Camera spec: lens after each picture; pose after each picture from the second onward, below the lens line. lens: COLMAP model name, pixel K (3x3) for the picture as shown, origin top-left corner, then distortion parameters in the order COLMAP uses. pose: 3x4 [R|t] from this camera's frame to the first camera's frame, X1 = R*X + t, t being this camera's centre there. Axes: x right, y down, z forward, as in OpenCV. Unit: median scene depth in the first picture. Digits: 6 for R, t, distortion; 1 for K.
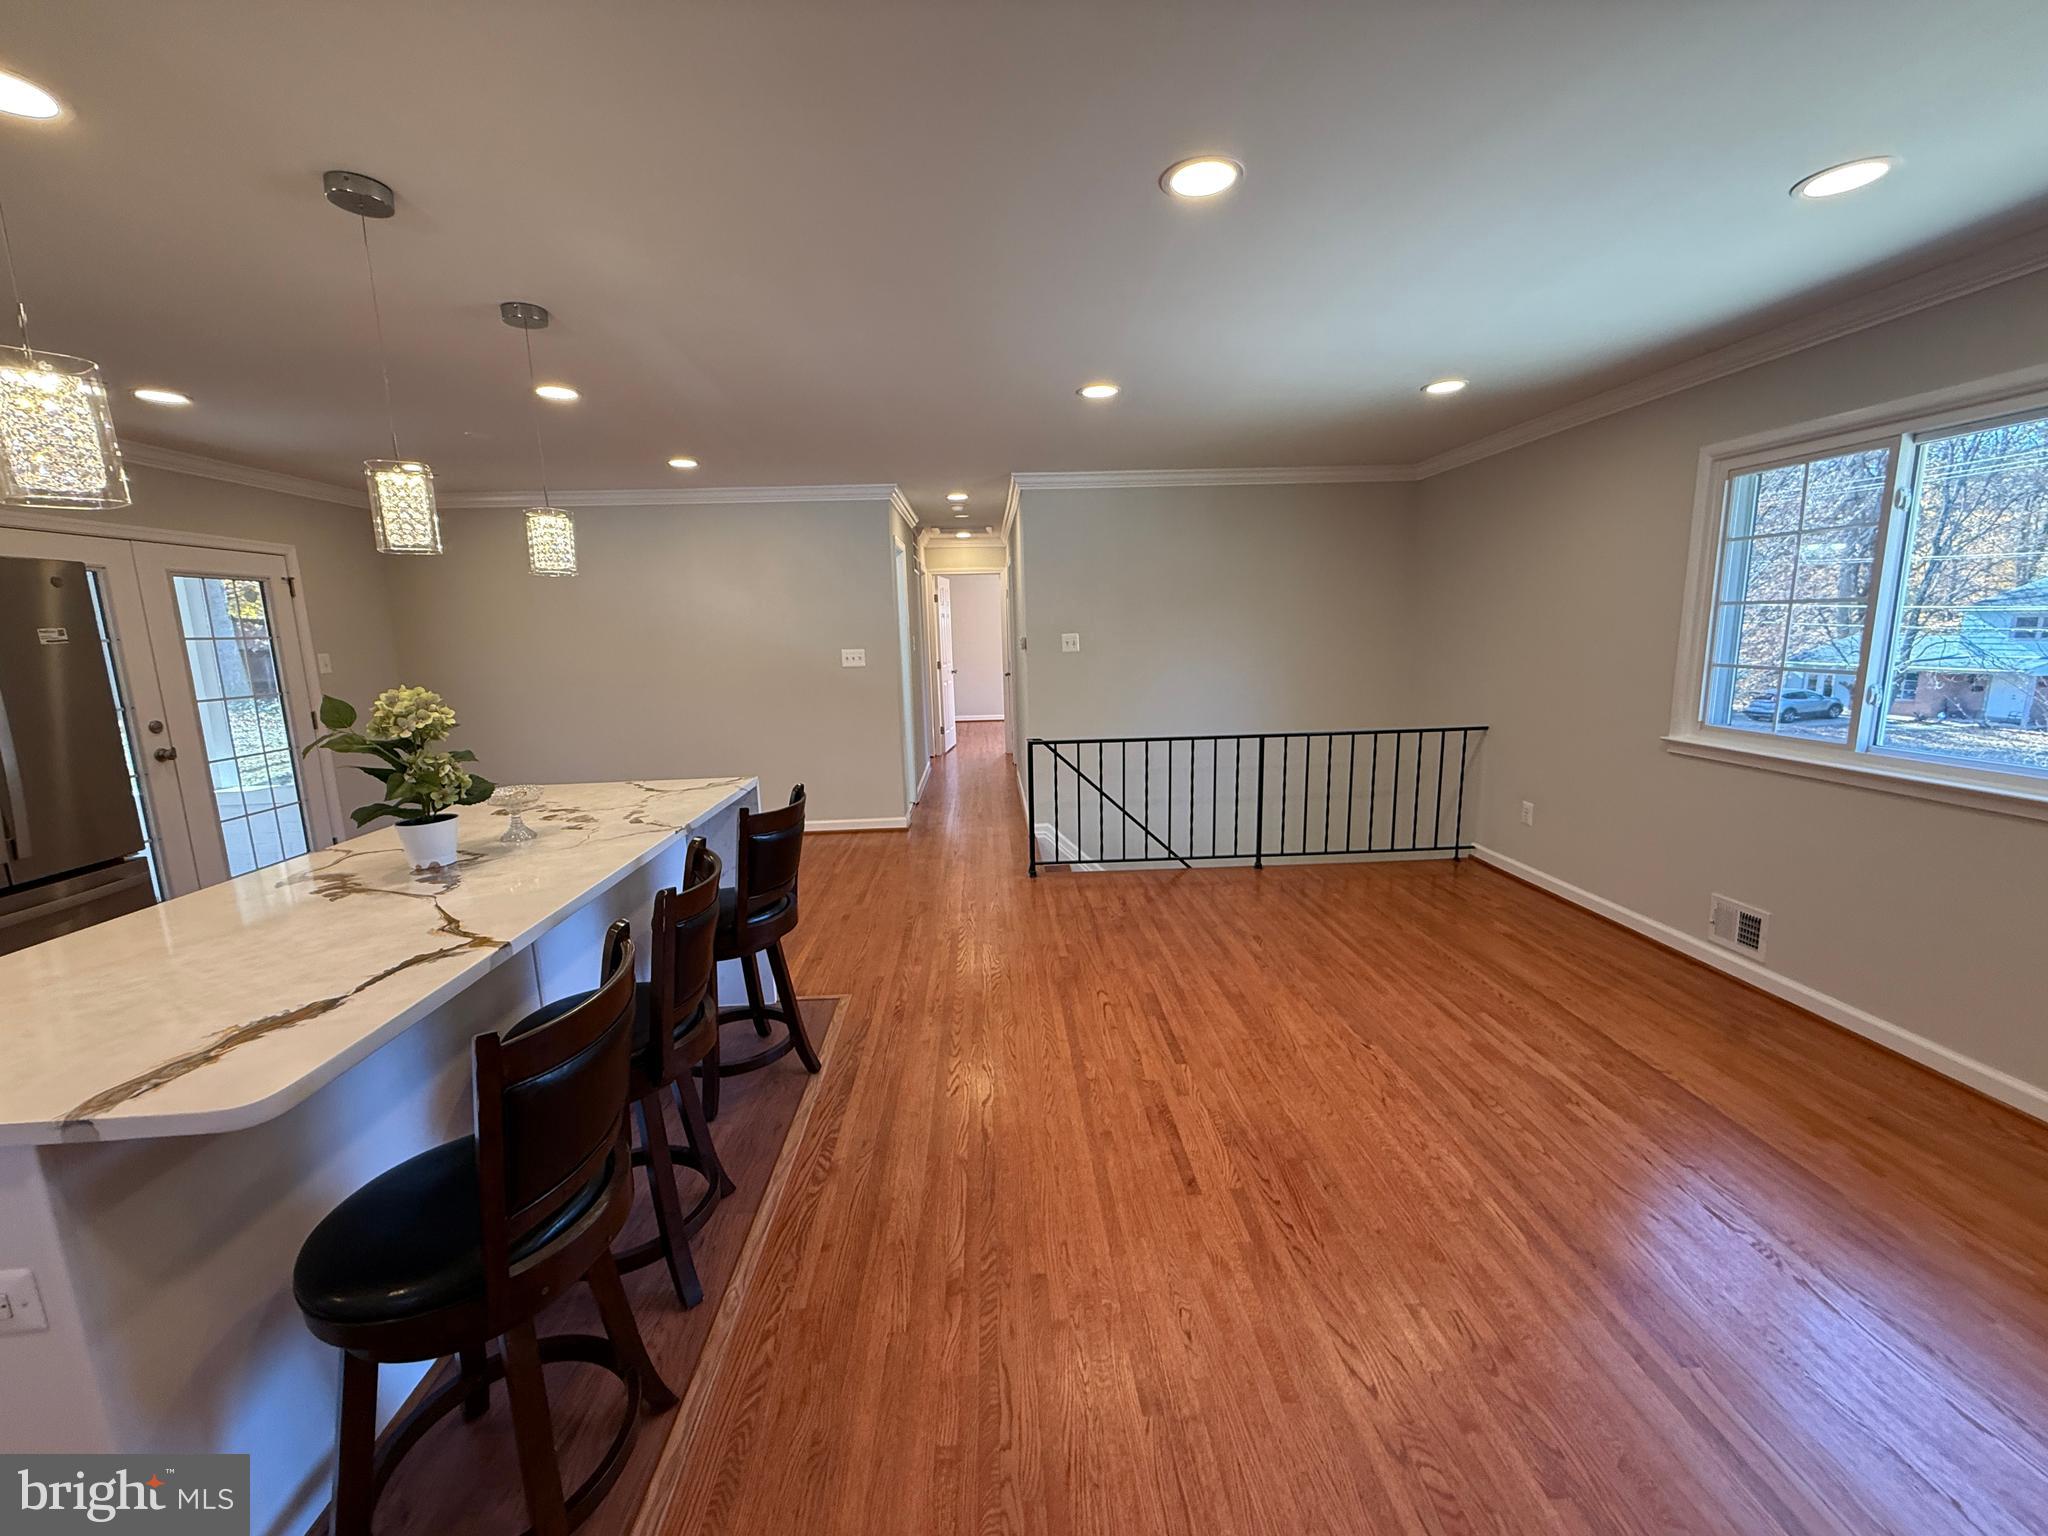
lens RADIAL K [[814.3, 0, 1016.7], [0, 814.3, 767.8], [0, 0, 1]] dist [0.000212, -0.000415]
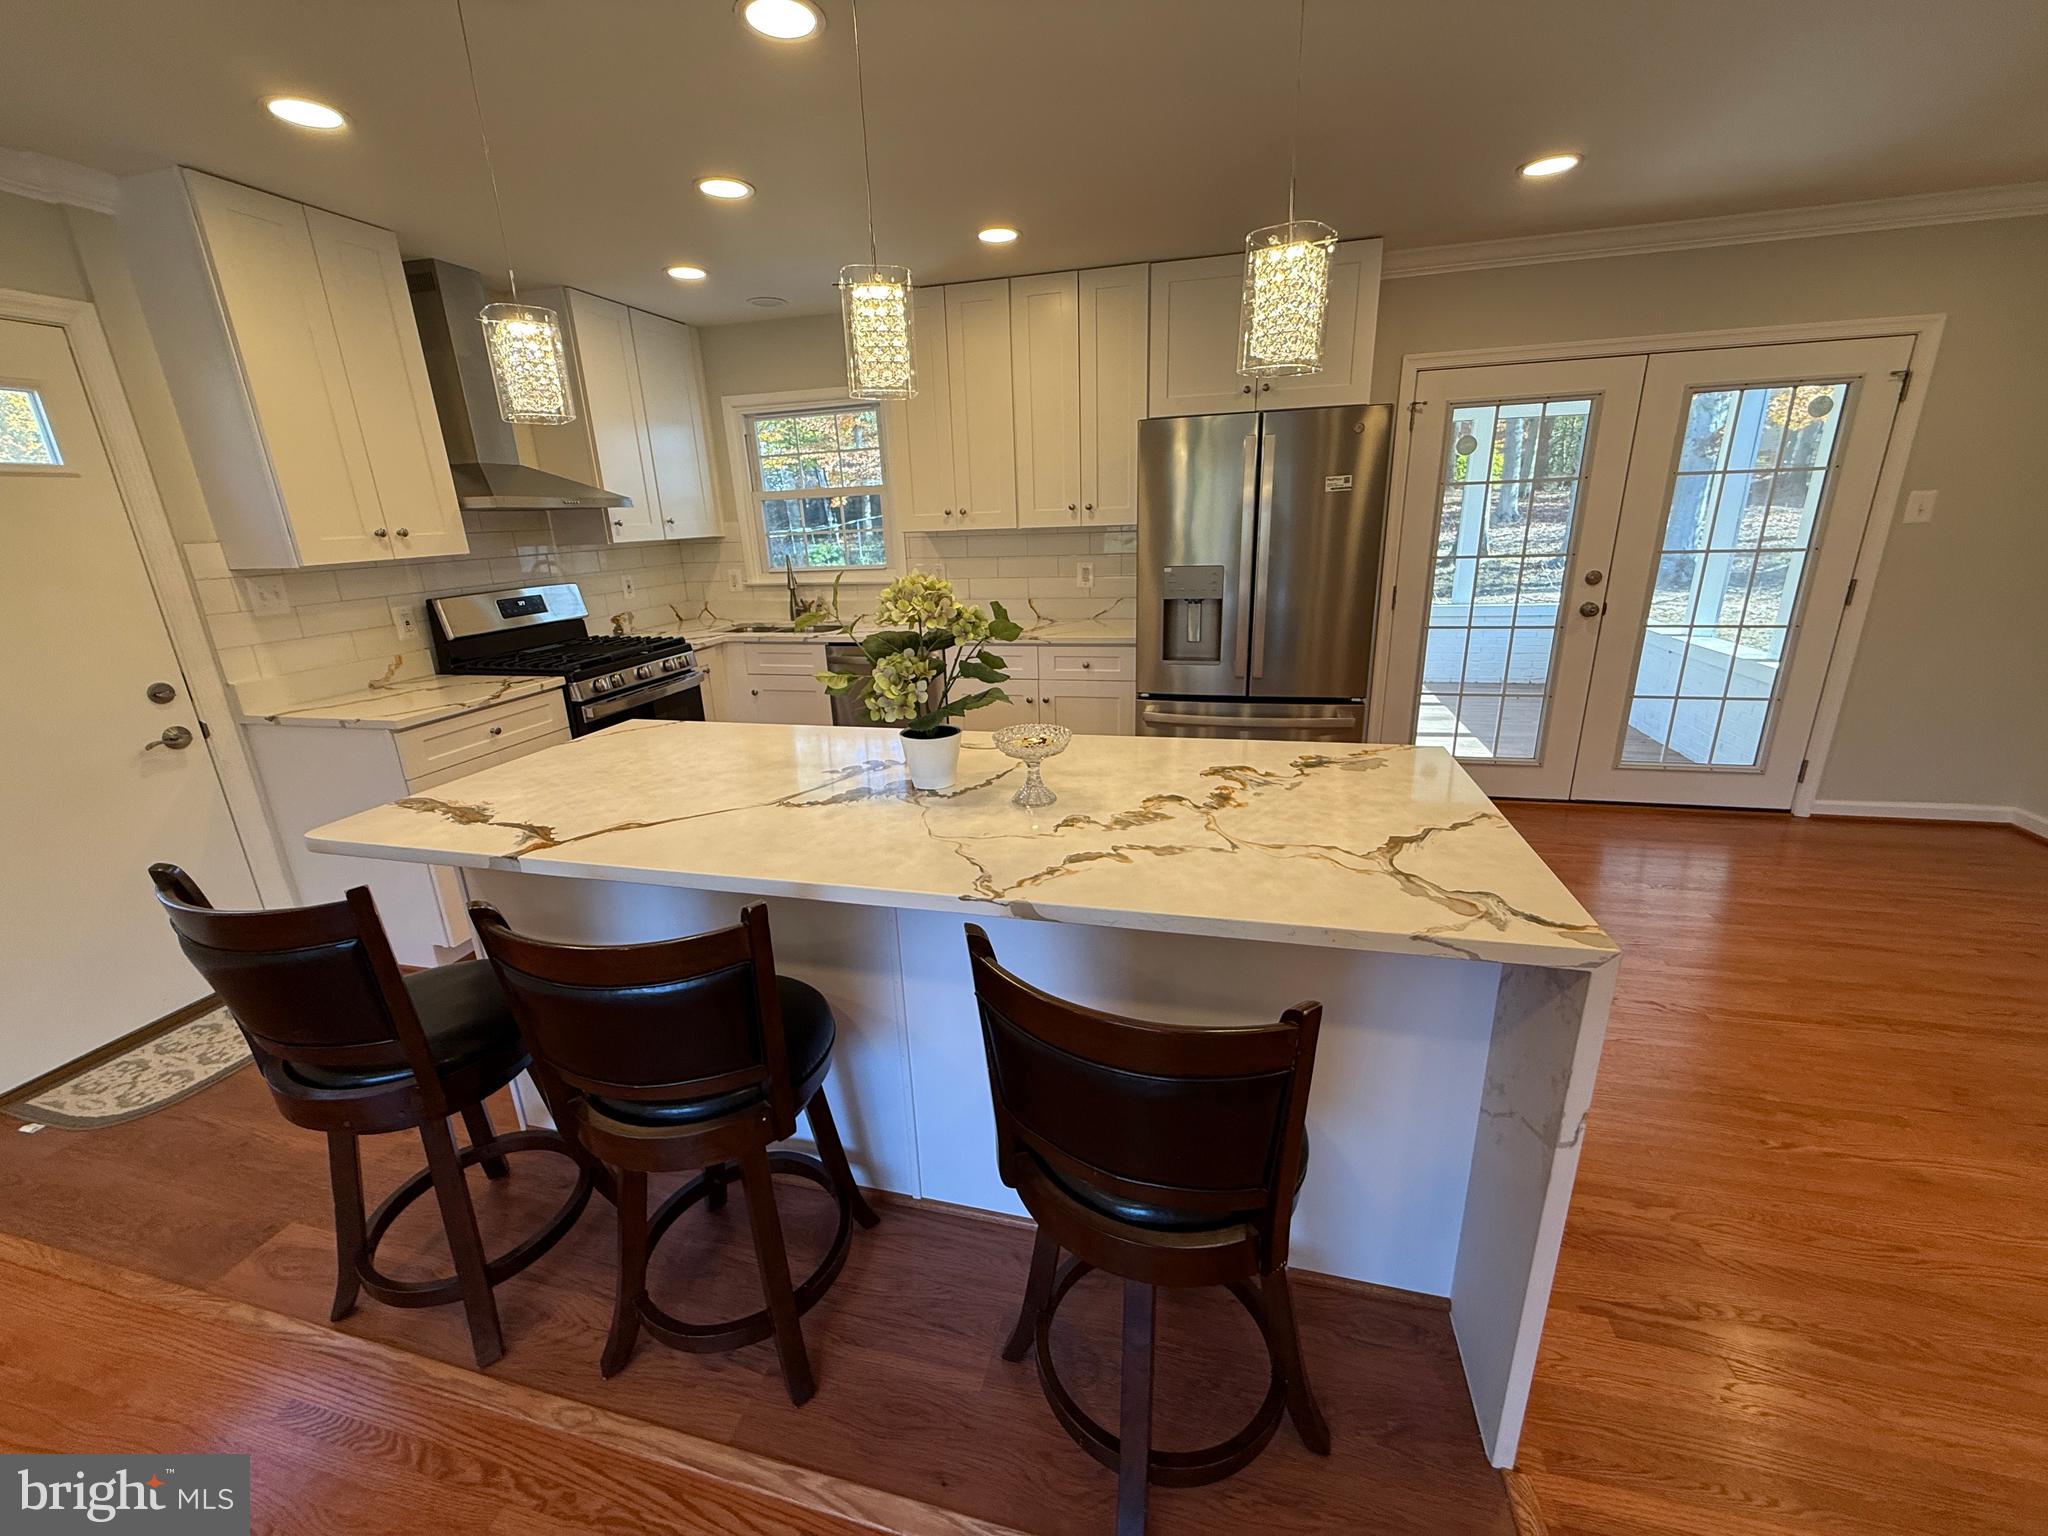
lens RADIAL K [[814.3, 0, 1018.4], [0, 814.3, 766.6], [0, 0, 1]] dist [0.000212, -0.000415]
pose [[-0.290892, 0.321864, -0.900991, 0.013846], [-0.120344, 0.921926, 0.368197, -0.128784], [0.949157, 0.215535, -0.229446, 0.735928]]
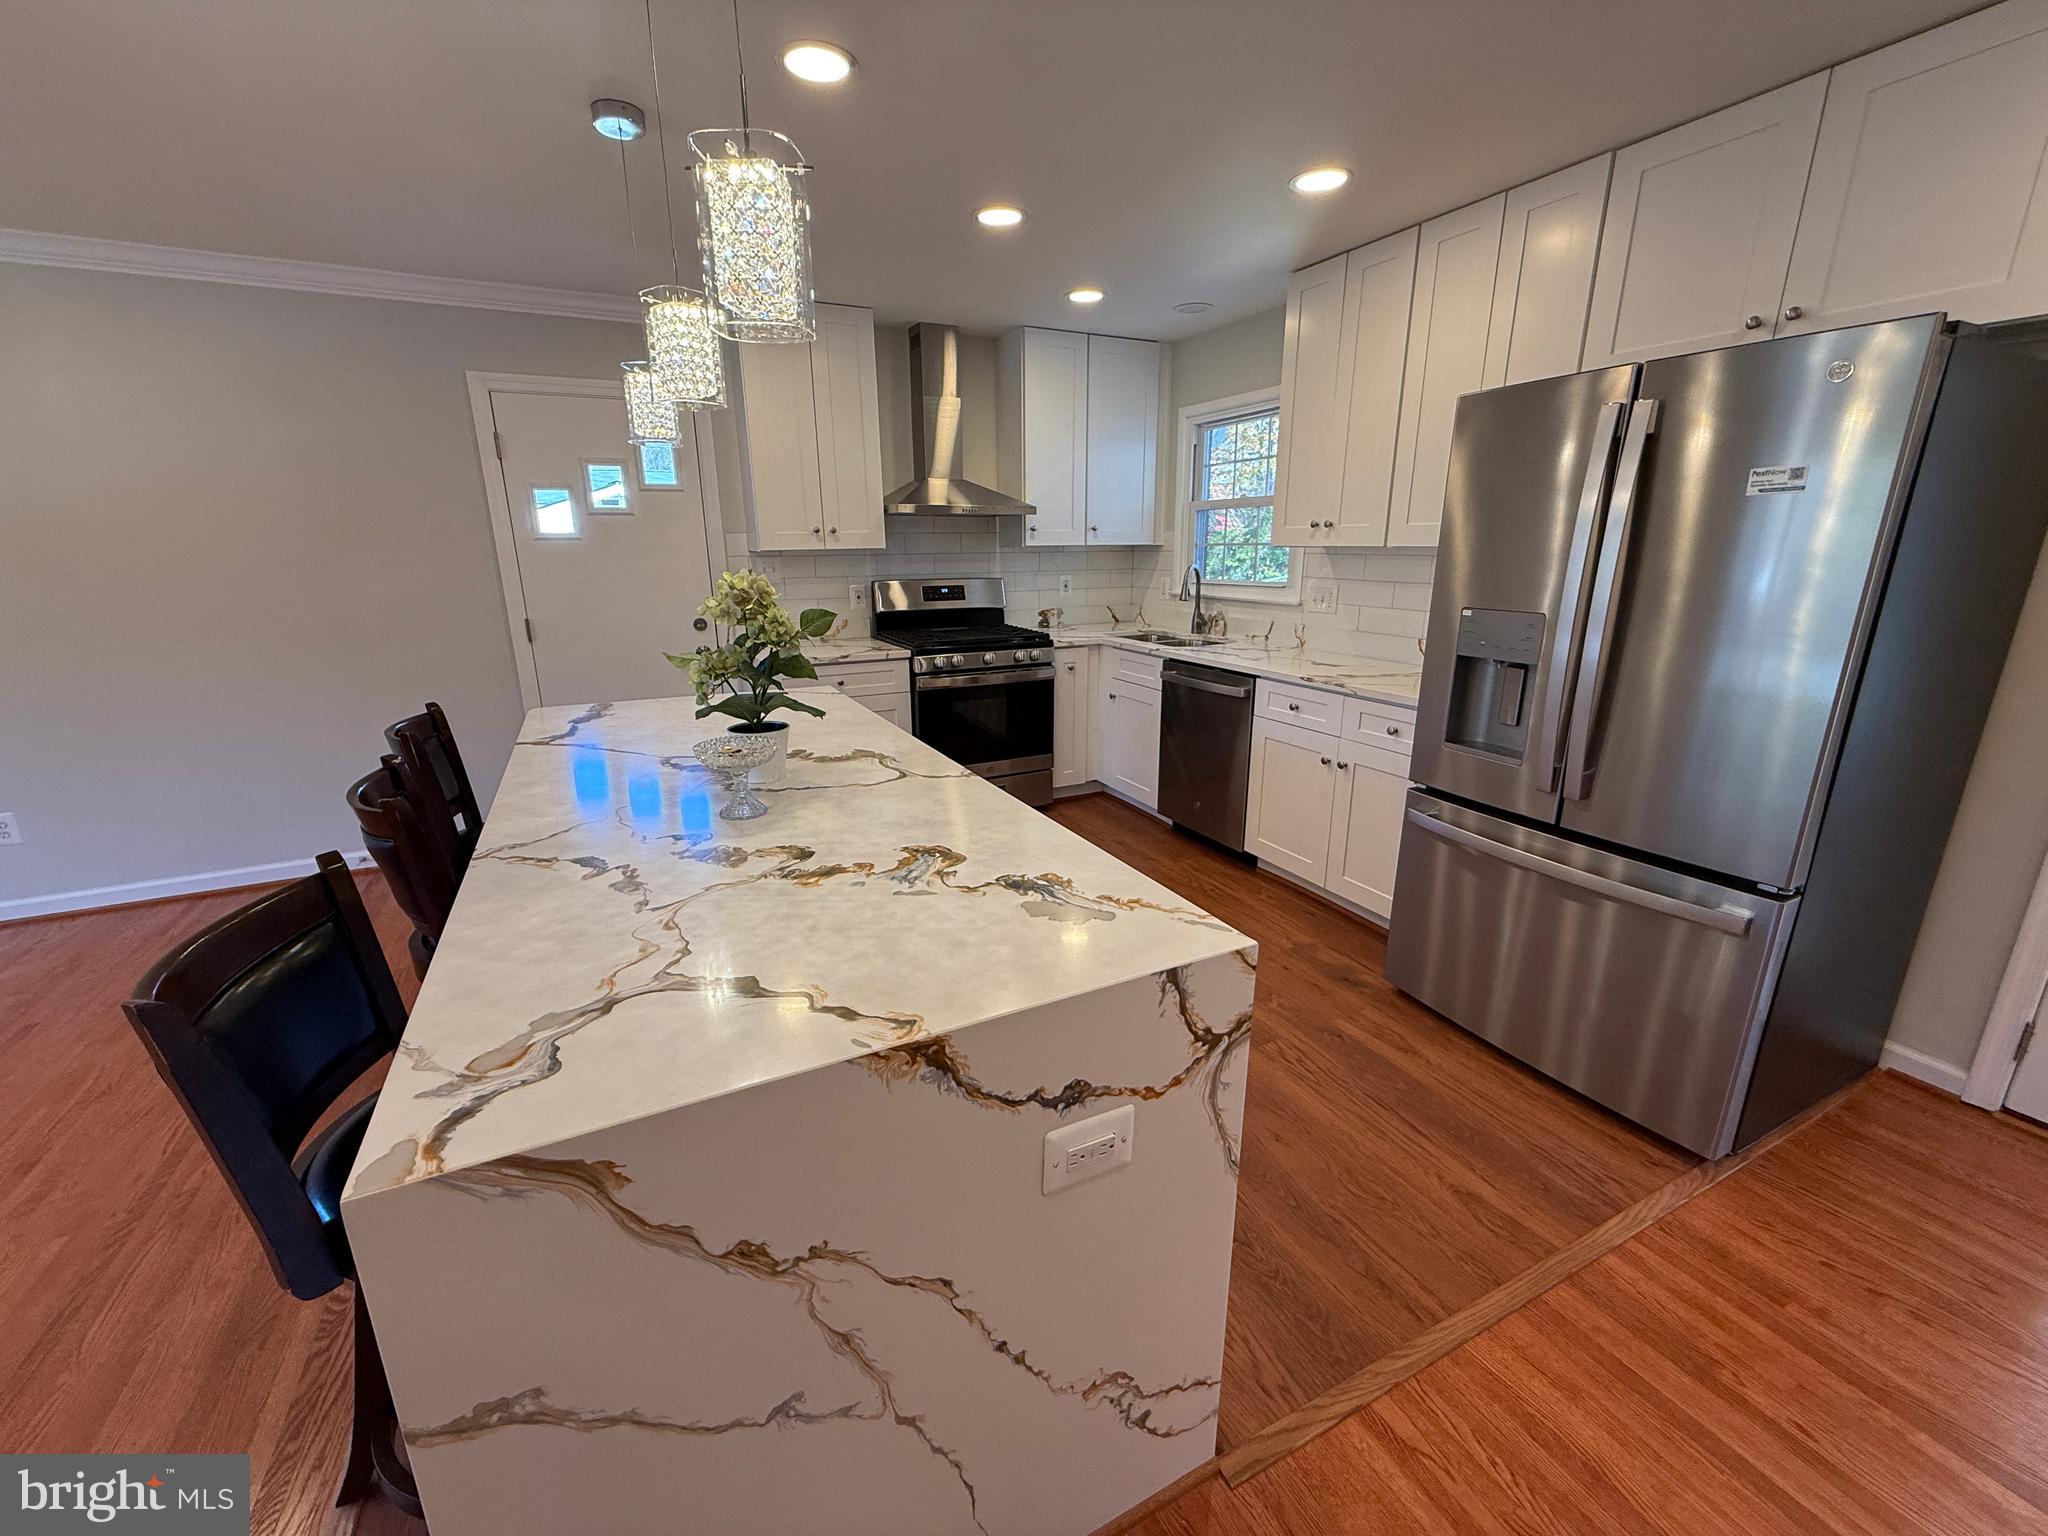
lens RADIAL K [[814.3, 0, 1017.4], [0, 814.3, 765.9], [0, 0, 1]] dist [0.000212, -0.000415]
pose [[-0.911346, 0.141176, -0.386676, -0.361911], [-0.039187, 0.905331, 0.422894, -0.159477], [0.409772, 0.400556, -0.819538, 1.054483]]
